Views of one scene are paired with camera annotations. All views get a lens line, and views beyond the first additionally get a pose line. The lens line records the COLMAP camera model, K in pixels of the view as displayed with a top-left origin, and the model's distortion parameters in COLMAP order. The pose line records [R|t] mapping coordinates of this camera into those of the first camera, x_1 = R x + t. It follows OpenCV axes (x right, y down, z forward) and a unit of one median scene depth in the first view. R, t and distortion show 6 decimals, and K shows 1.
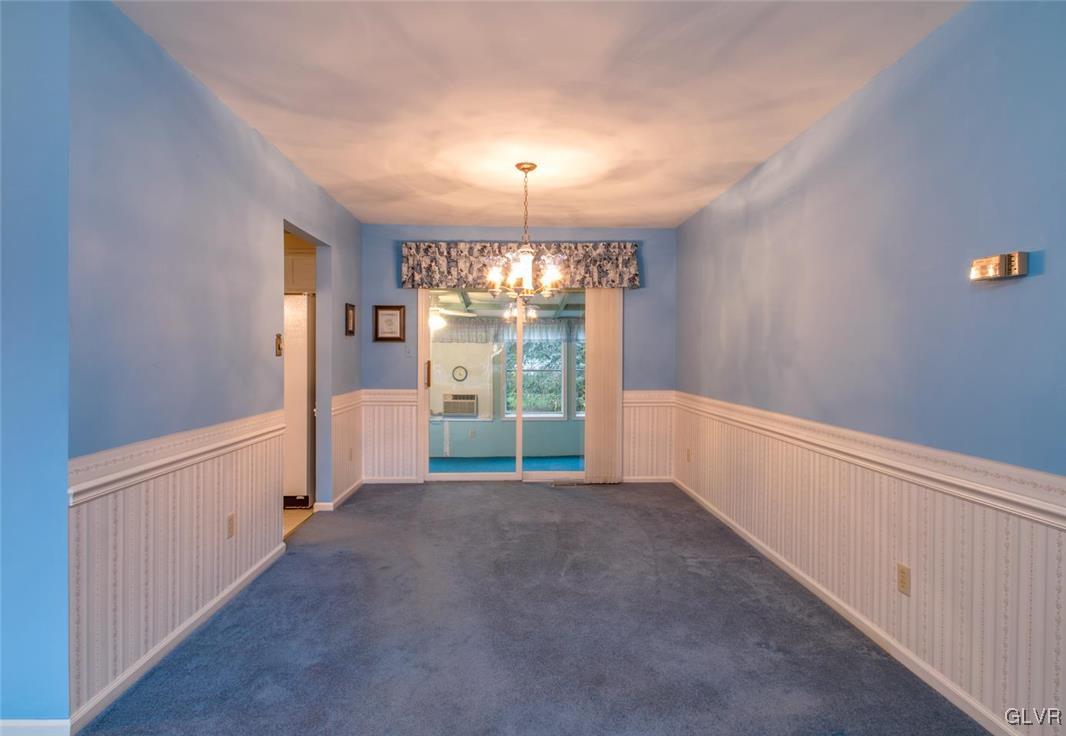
lens RADIAL K [[577.4, 0, 531.3], [0, 577.4, 359.3], [0, 0, 1]] dist [0.038778, 0.000281]
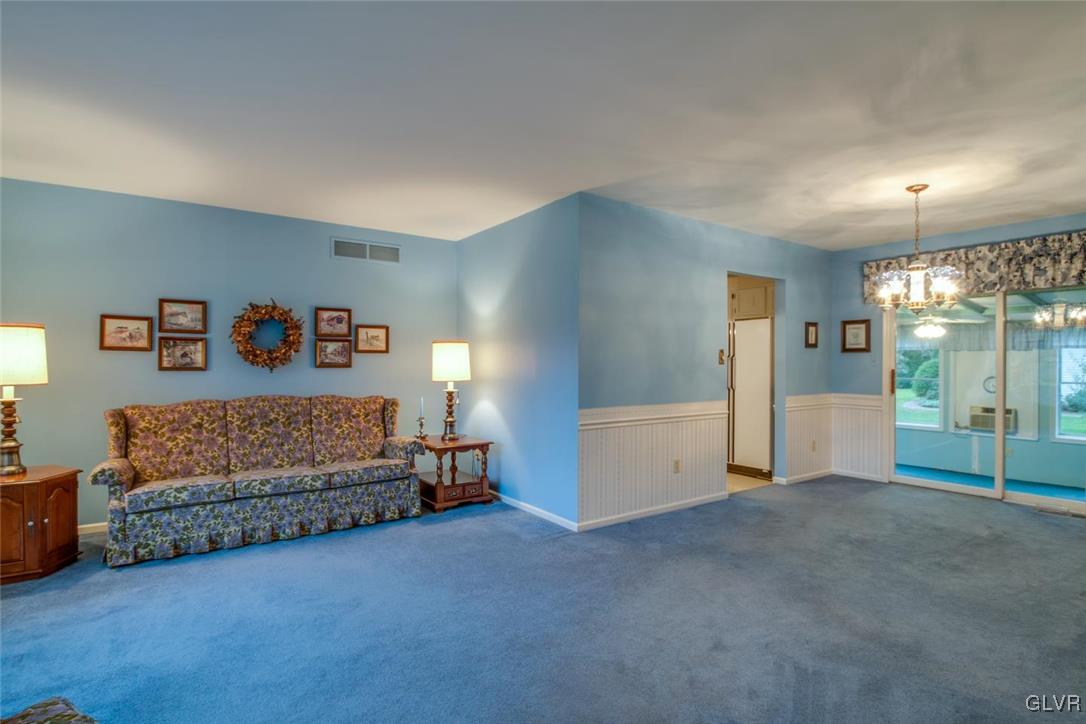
lens RADIAL K [[554.2, 0, 541.2], [0, 554.2, 363.8], [0, 0, 1]] dist [-0.014631, -0.000827]
pose [[0.531042, -0.002606, -0.847342, 0.362012], [-0.007136, 0.999946, -0.007548, 0.004975], [0.847316, 0.010055, 0.530994, -0.096569]]
